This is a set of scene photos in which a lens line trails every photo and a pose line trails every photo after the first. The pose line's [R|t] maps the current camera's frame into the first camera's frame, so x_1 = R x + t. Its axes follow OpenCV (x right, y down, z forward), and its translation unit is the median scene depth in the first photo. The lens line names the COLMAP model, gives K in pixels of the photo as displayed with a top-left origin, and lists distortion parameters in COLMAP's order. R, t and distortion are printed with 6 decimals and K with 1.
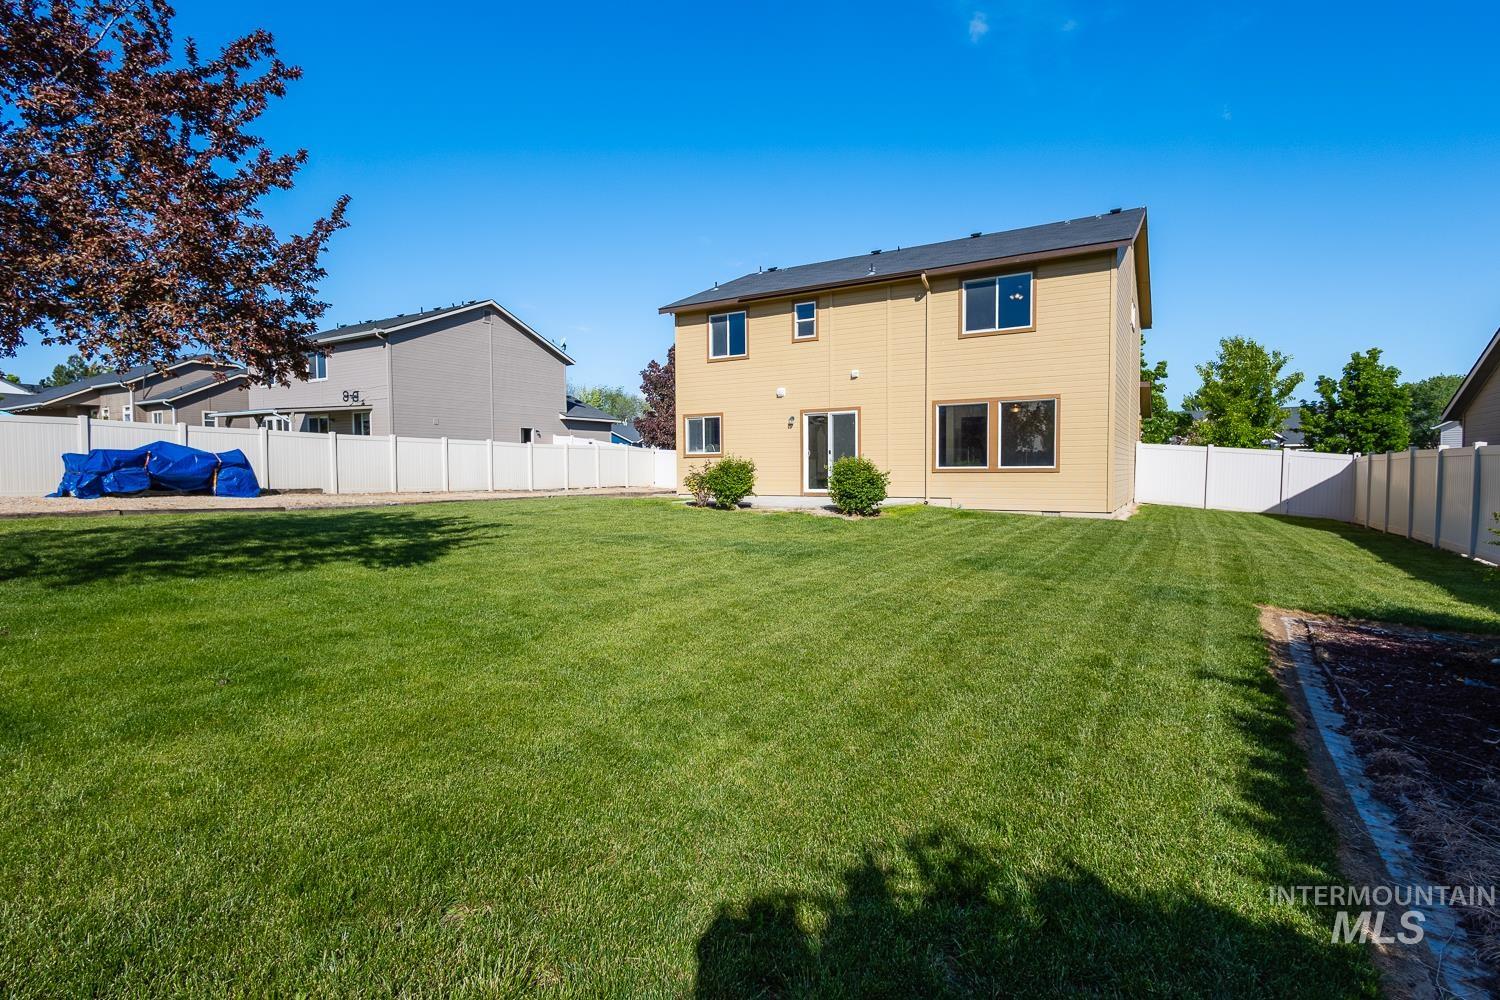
lens RADIAL K [[726.1, 0, 746.5], [0, 726.1, 498.2], [0, 0, 1]] dist [0.001413, -0.000384]
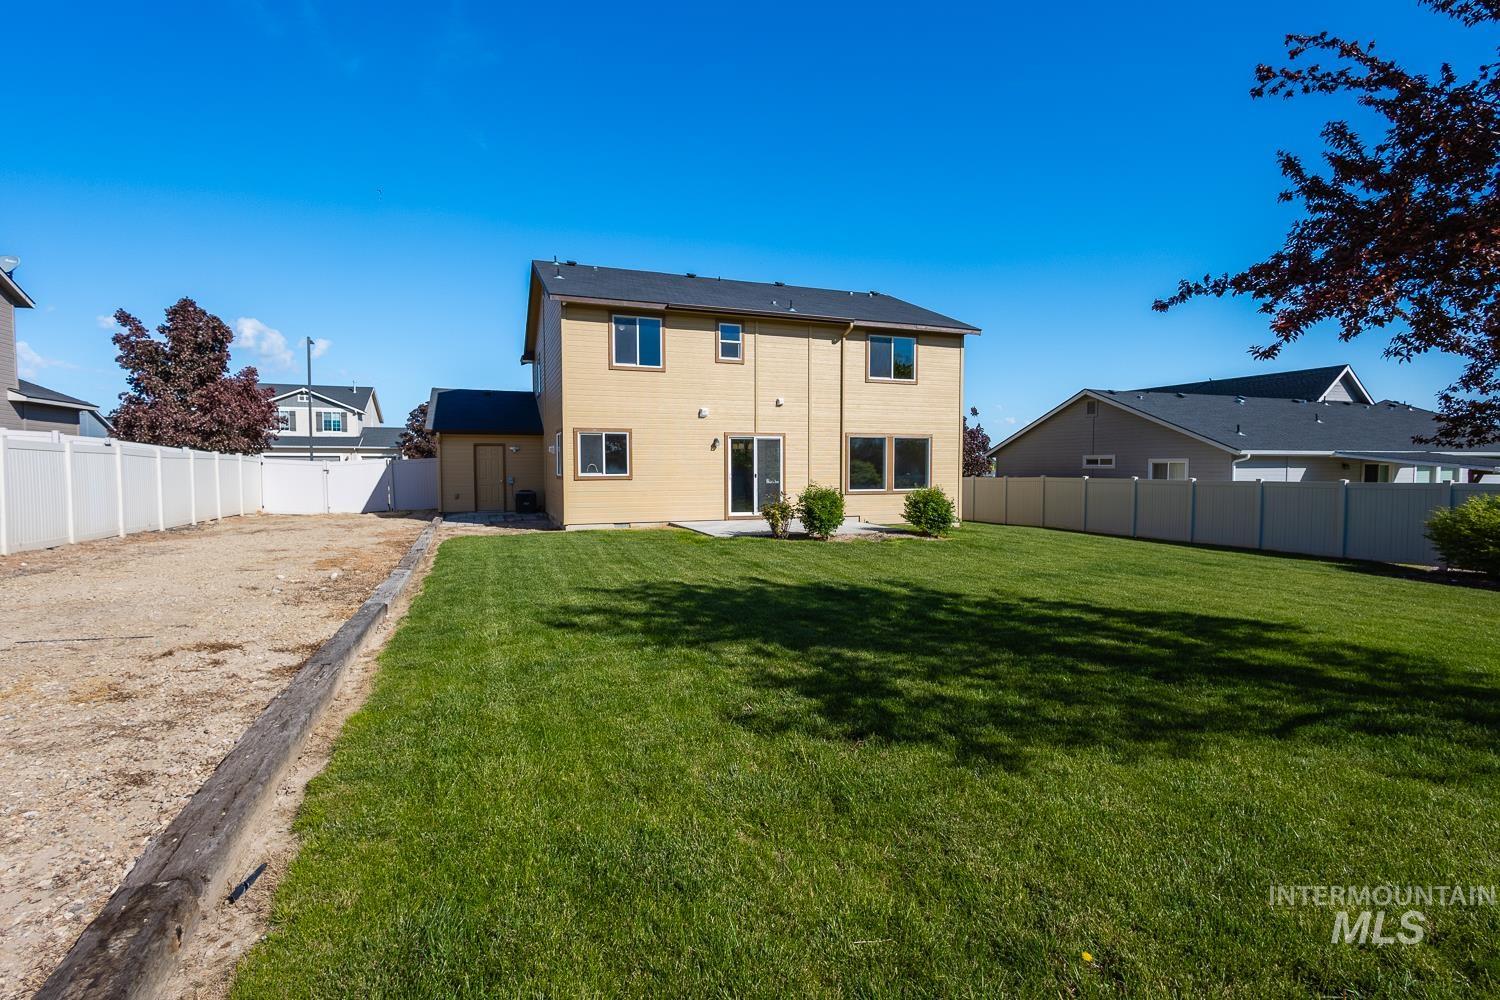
lens RADIAL K [[697.4, 0, 747.9], [0, 697.4, 495.8], [0, 0, 1]] dist [0.004113, -0.000649]
pose [[0.620558, -0.024779, 0.783769, -0.648904], [0.028600, 0.999551, 0.008957, -0.043464], [-0.783639, 0.016858, 0.620988, 0.394426]]
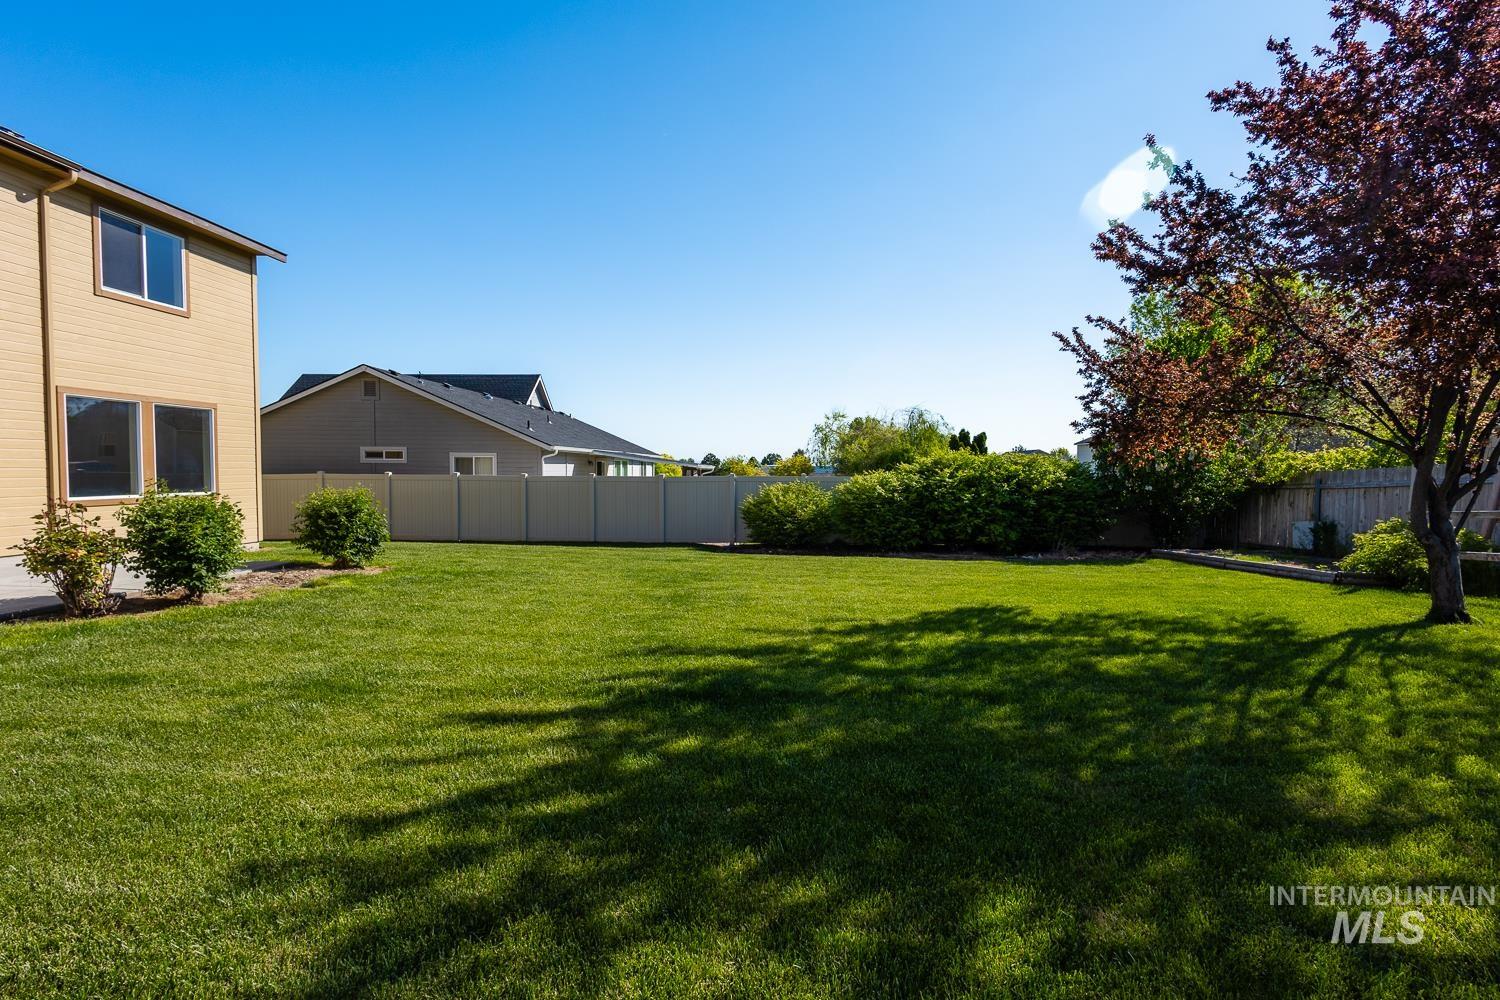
lens RADIAL K [[726.1, 0, 746.5], [0, 726.1, 498.2], [0, 0, 1]] dist [0.001413, -0.000384]
pose [[-0.458337, -0.032135, 0.888197, -0.477952], [0.033555, 0.998008, 0.053423, -0.050616], [-0.888145, 0.054290, -0.456346, 0.705598]]
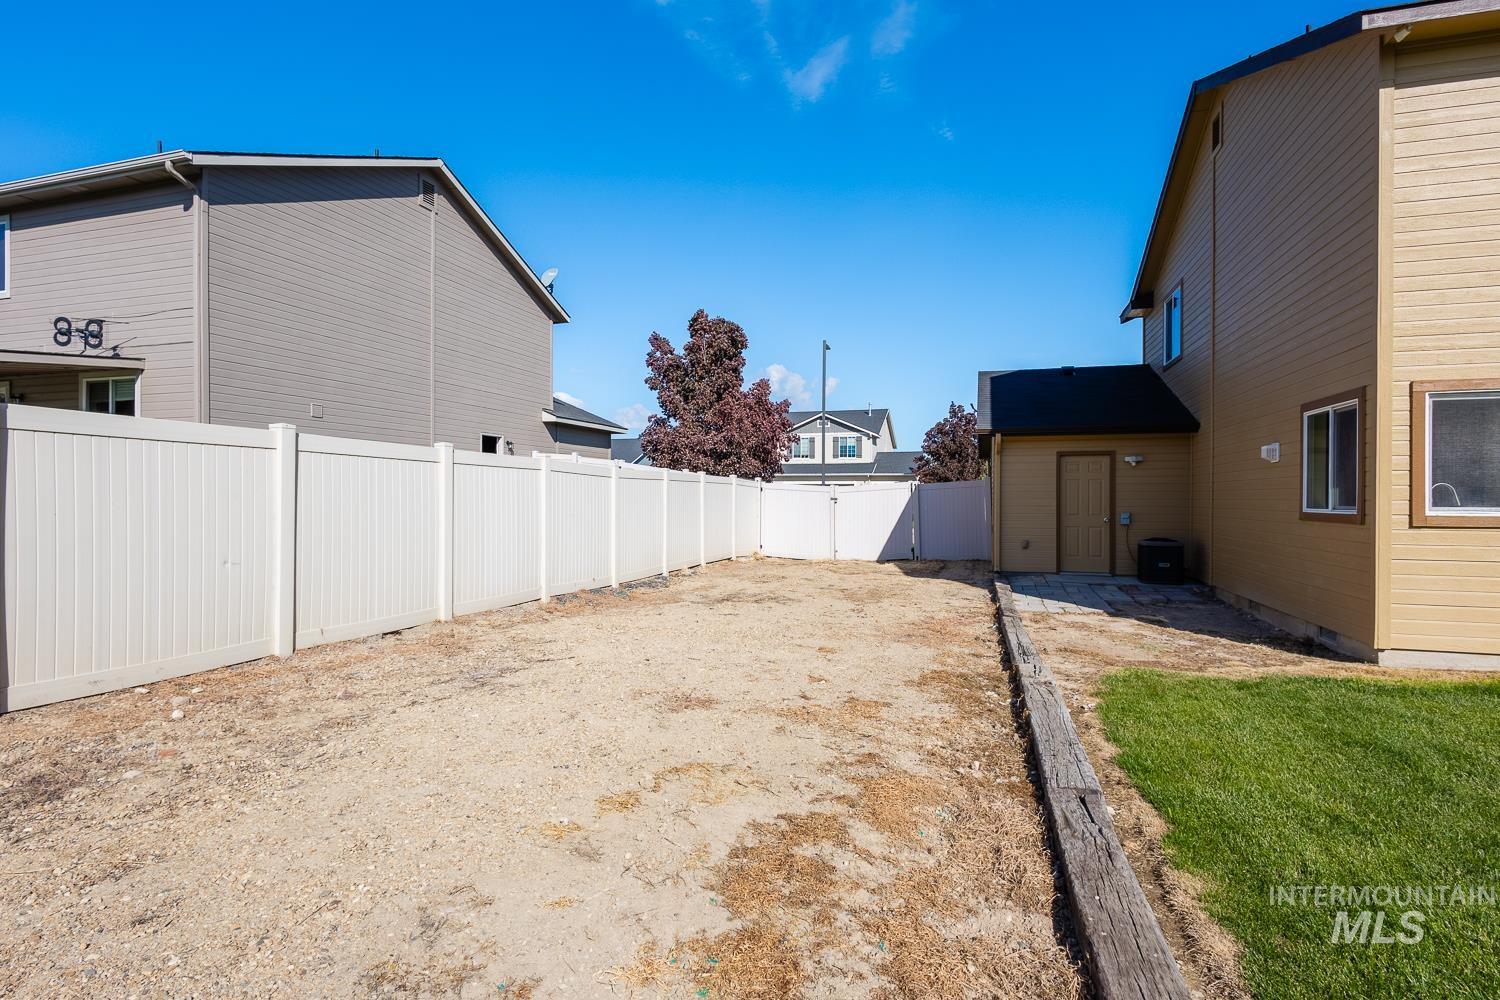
lens RADIAL K [[749.2, 0, 753.1], [0, 749.2, 502.0], [0, 0, 1]] dist [0.002793, 0.000327]
pose [[0.971894, 0.009226, 0.235238, -0.464039], [-0.000775, 0.999352, -0.035992, -0.060406], [-0.235418, 0.034798, 0.971271, 0.851019]]
